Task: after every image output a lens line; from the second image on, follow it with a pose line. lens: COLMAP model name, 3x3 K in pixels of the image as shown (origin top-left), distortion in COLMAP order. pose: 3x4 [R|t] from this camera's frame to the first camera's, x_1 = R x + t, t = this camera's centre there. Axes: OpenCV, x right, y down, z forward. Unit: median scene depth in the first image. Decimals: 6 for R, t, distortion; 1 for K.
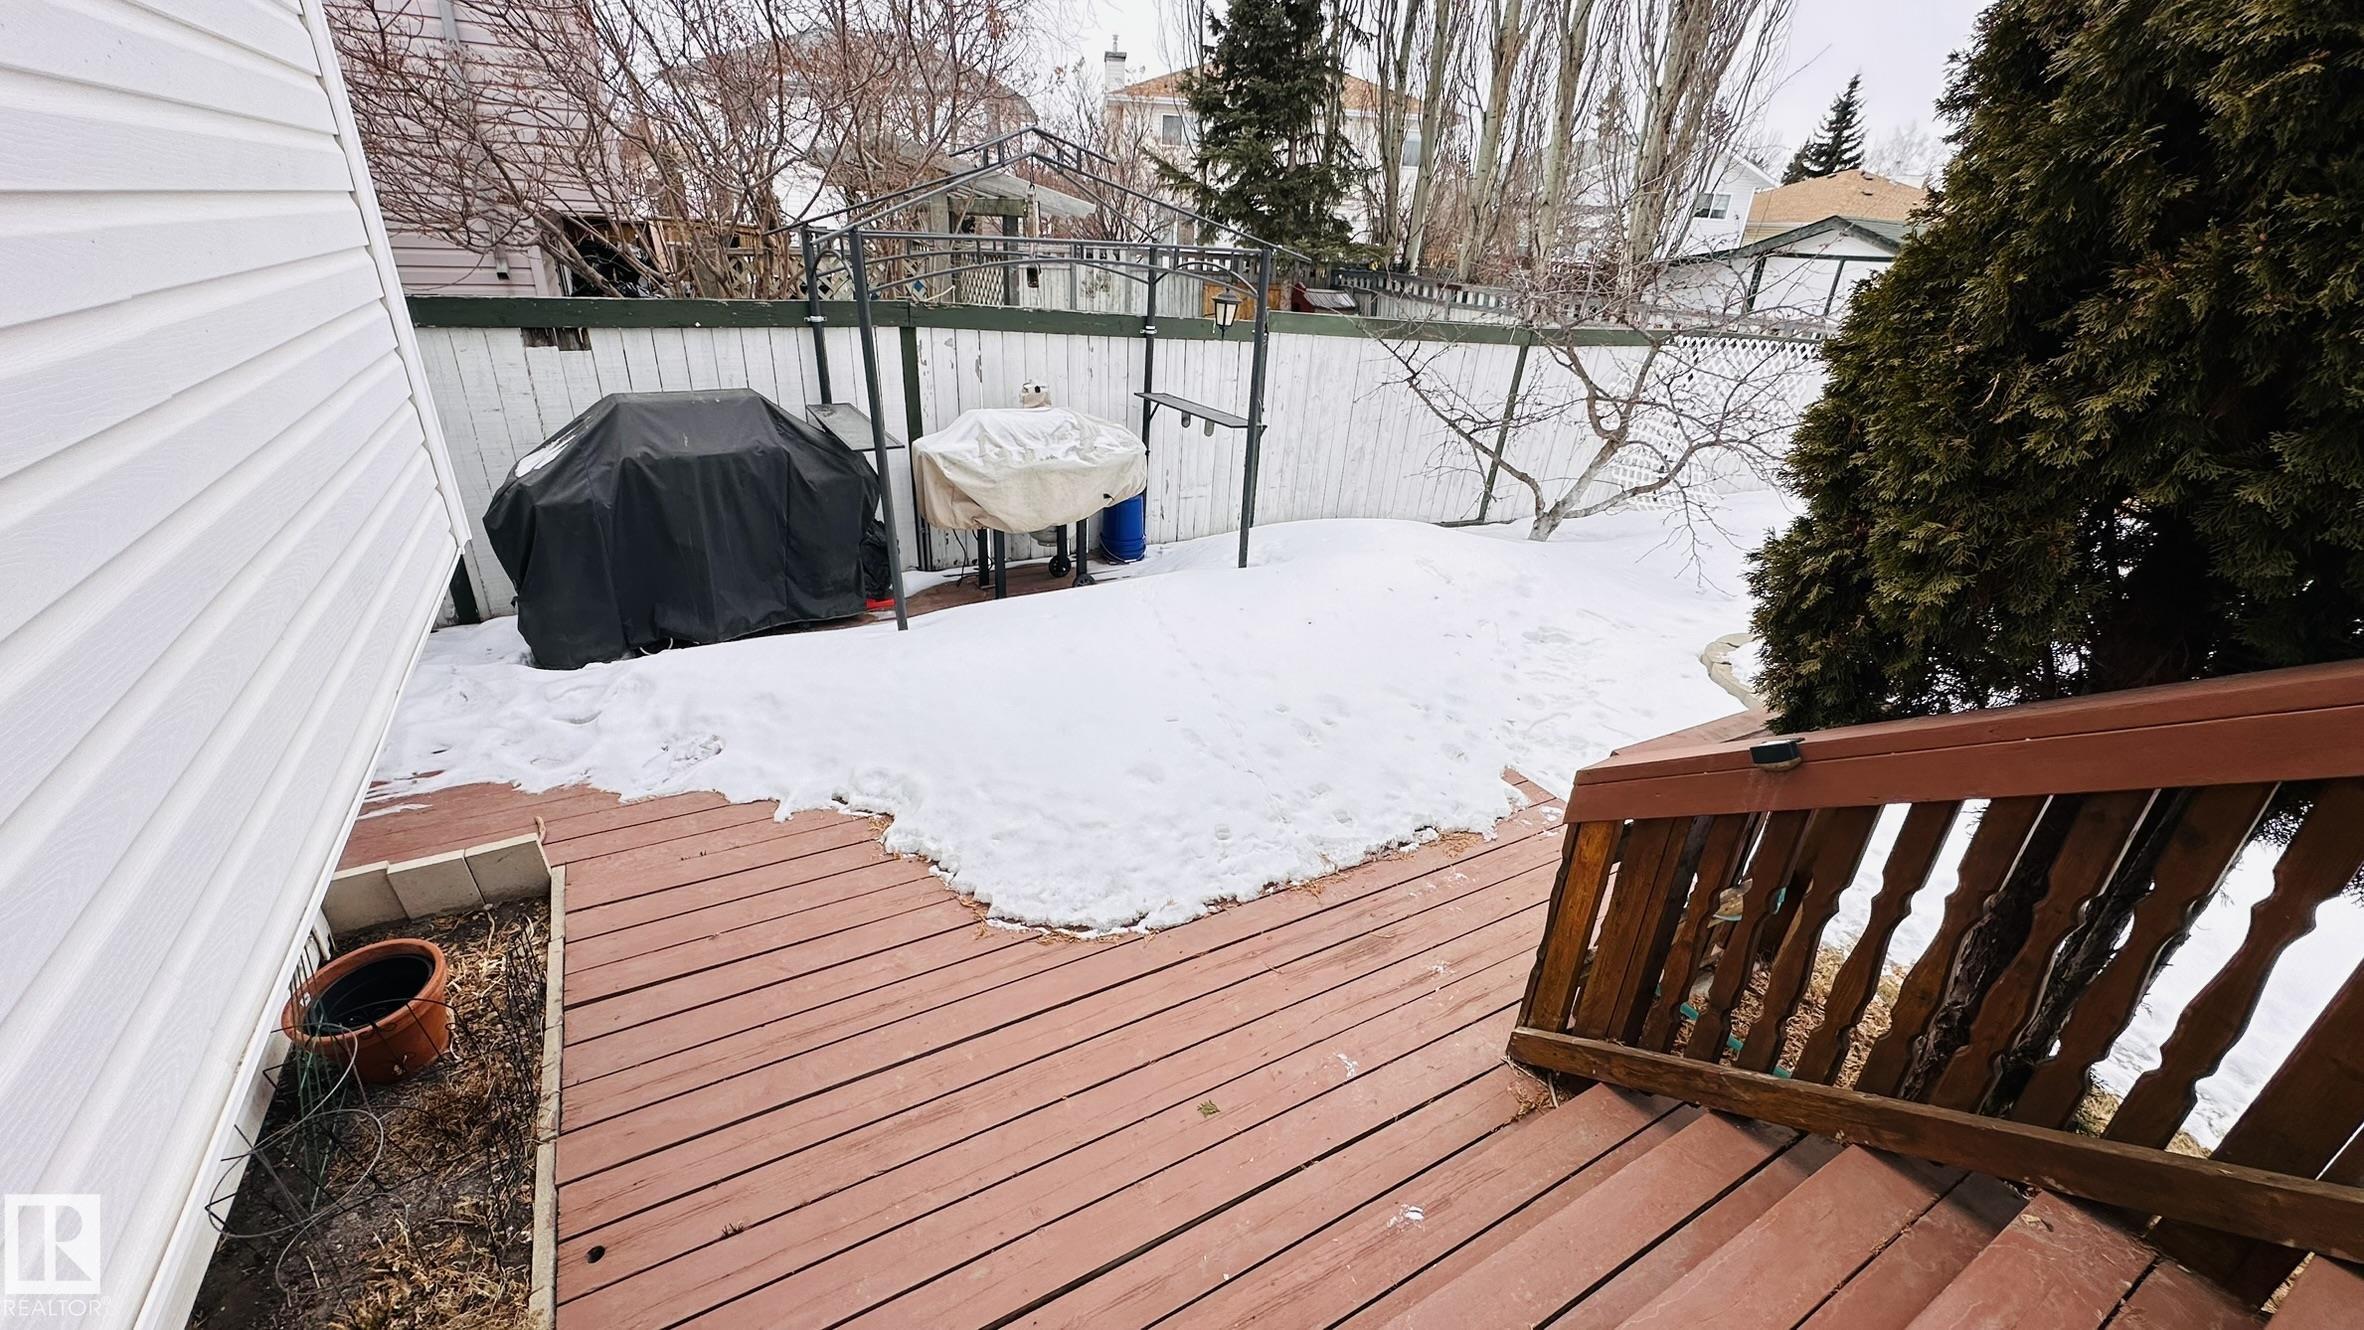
lens RADIAL K [[924.0, 0, 1153.7], [0, 924.0, 670.7], [0, 0, 1]] dist [-0.008518, -0.000094]
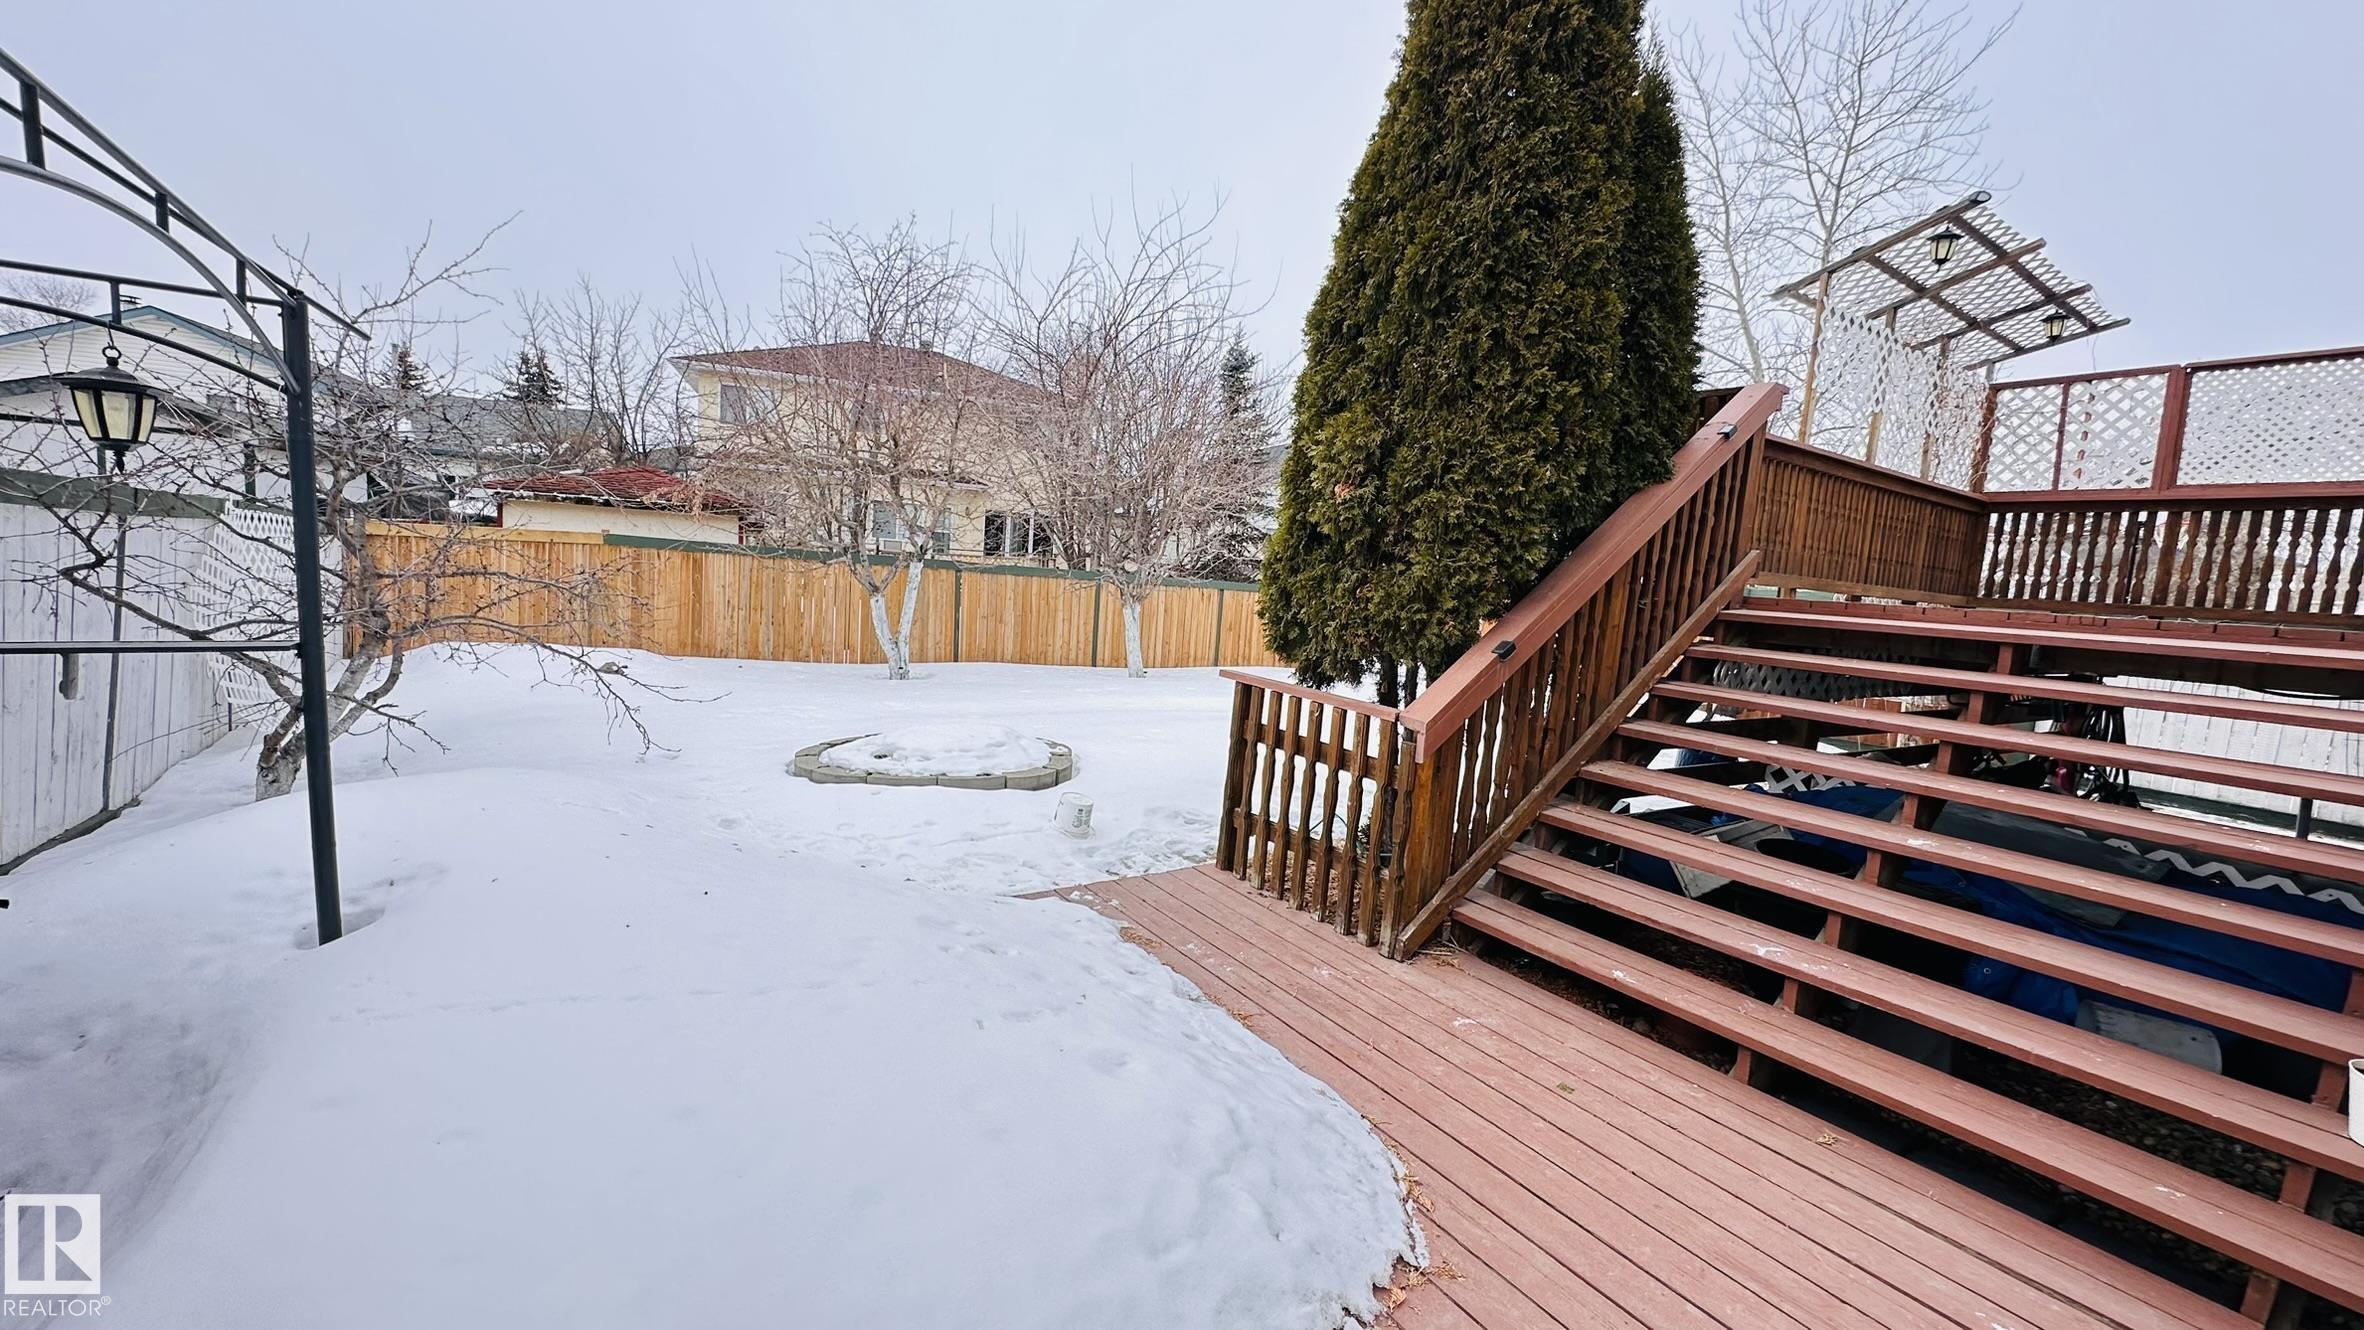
lens RADIAL K [[924.0, 0, 1153.7], [0, 924.0, 670.7], [0, 0, 1]] dist [-0.008518, -0.000094]
pose [[-0.080057, -0.161093, 0.983687, -0.491911], [0.360622, 0.915326, 0.179247, -0.206662], [-0.929270, 0.369089, -0.015185, 0.672397]]
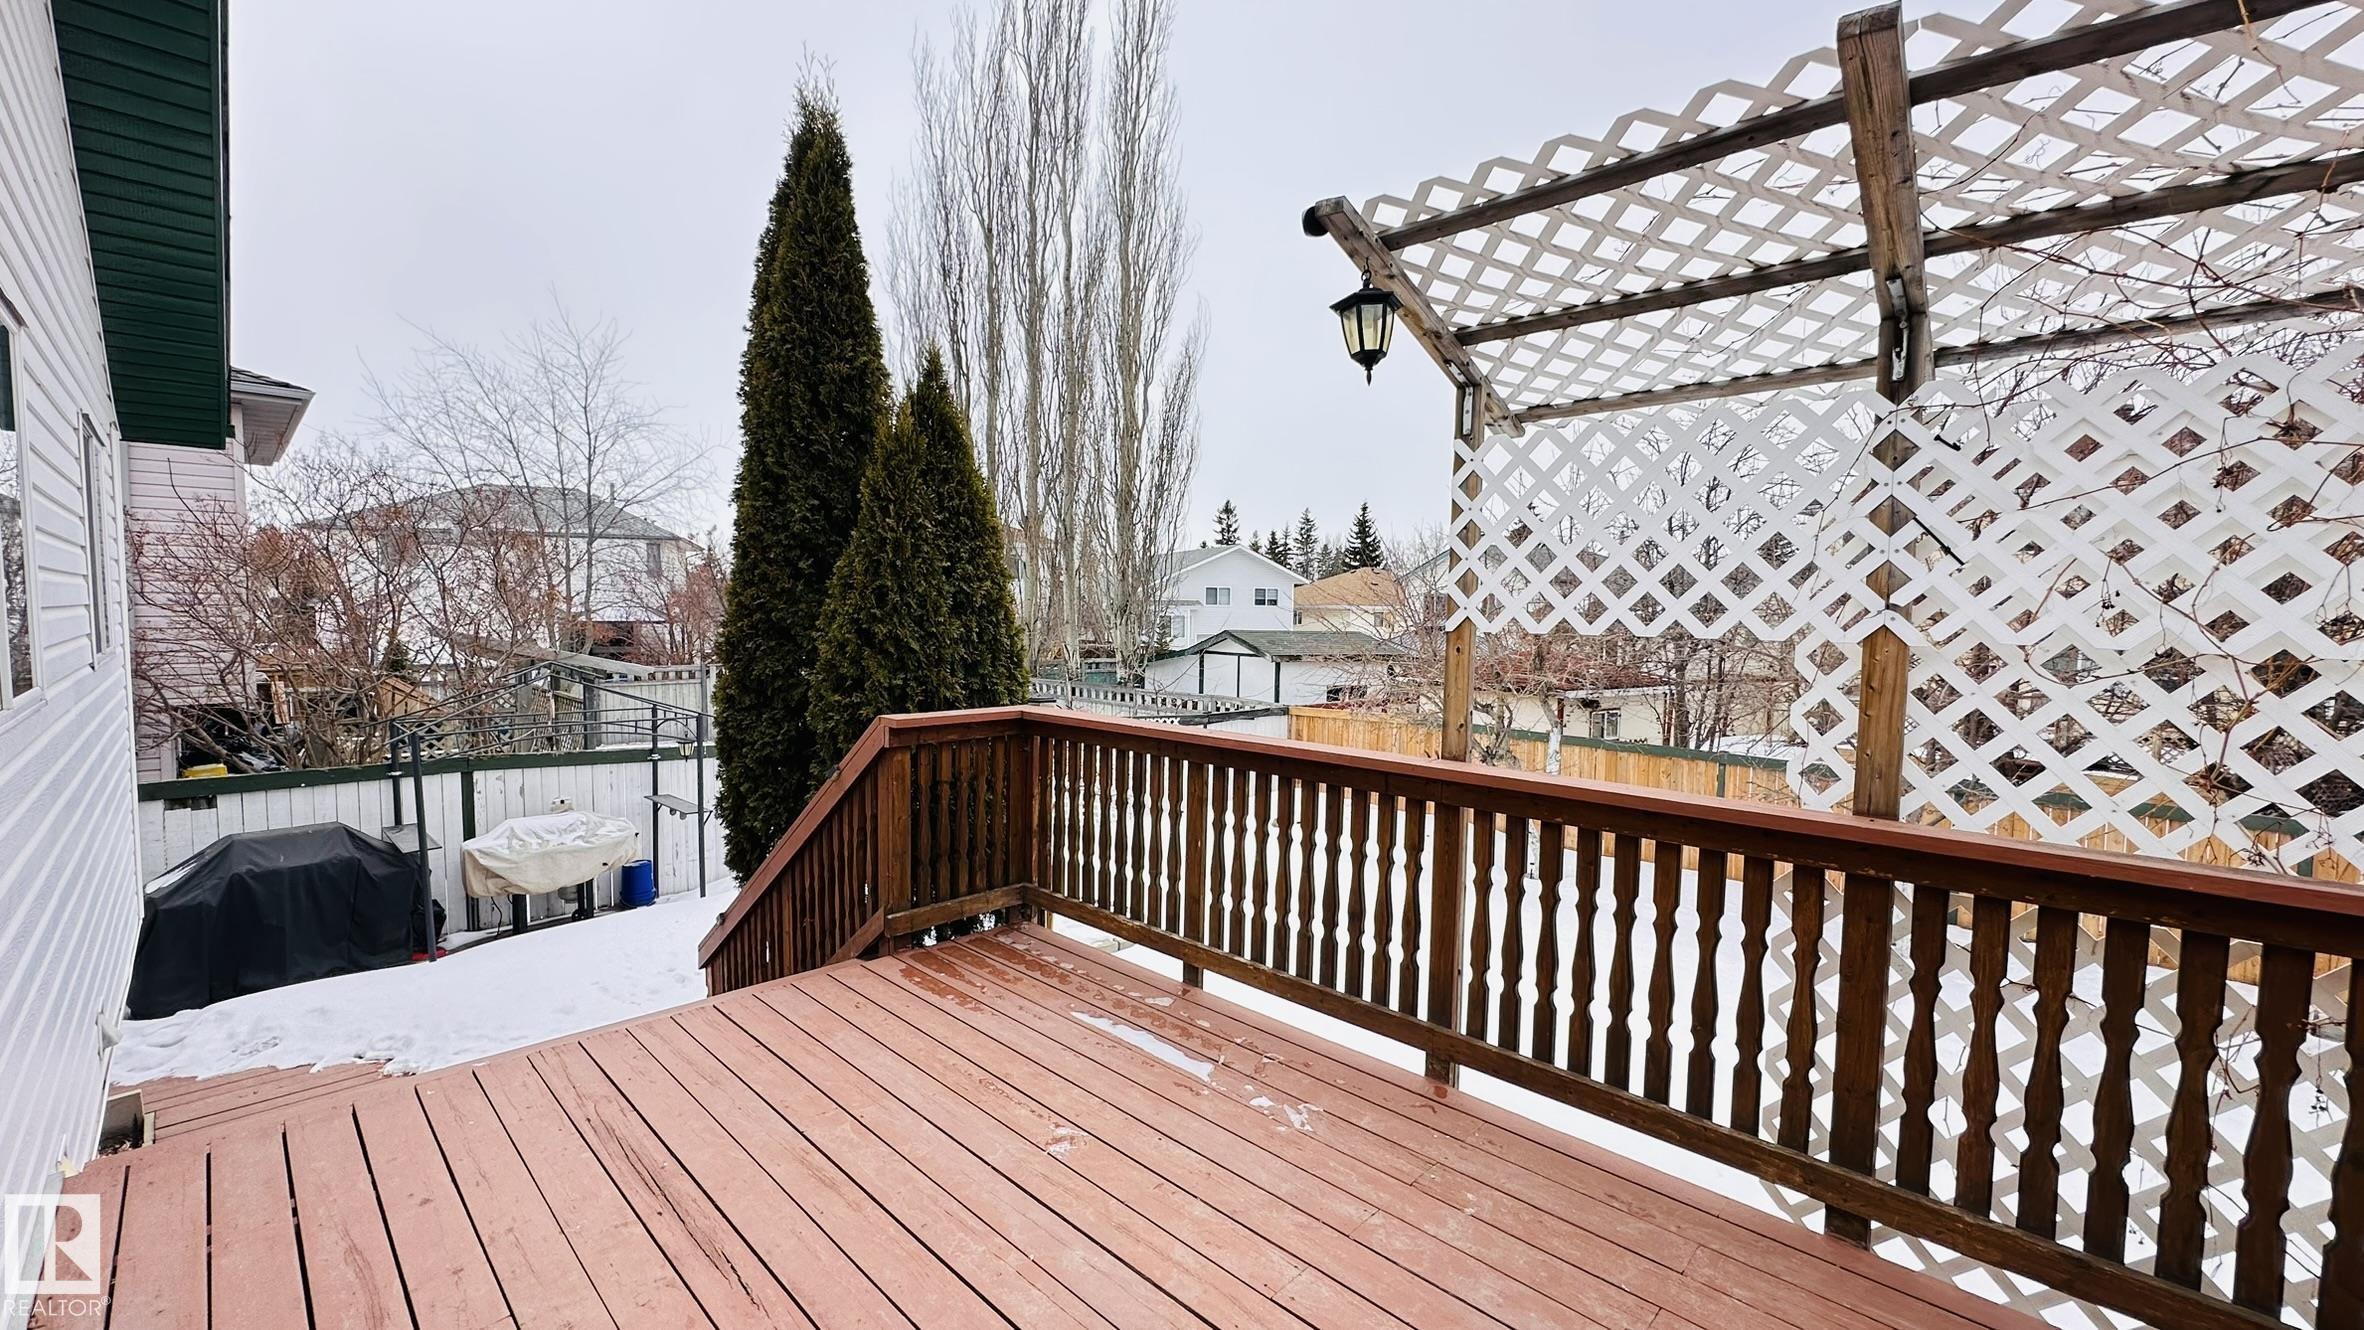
lens RADIAL K [[966.1, 0, 1182.0], [0, 966.1, 665.0], [0, 0, 1]] dist [-0.000194, 0.000110]
pose [[0.954843, -0.056563, 0.291678, 0.485937], [0.161053, 0.923506, -0.348137, 0.260318], [-0.249675, 0.379391, 0.890912, -0.955718]]
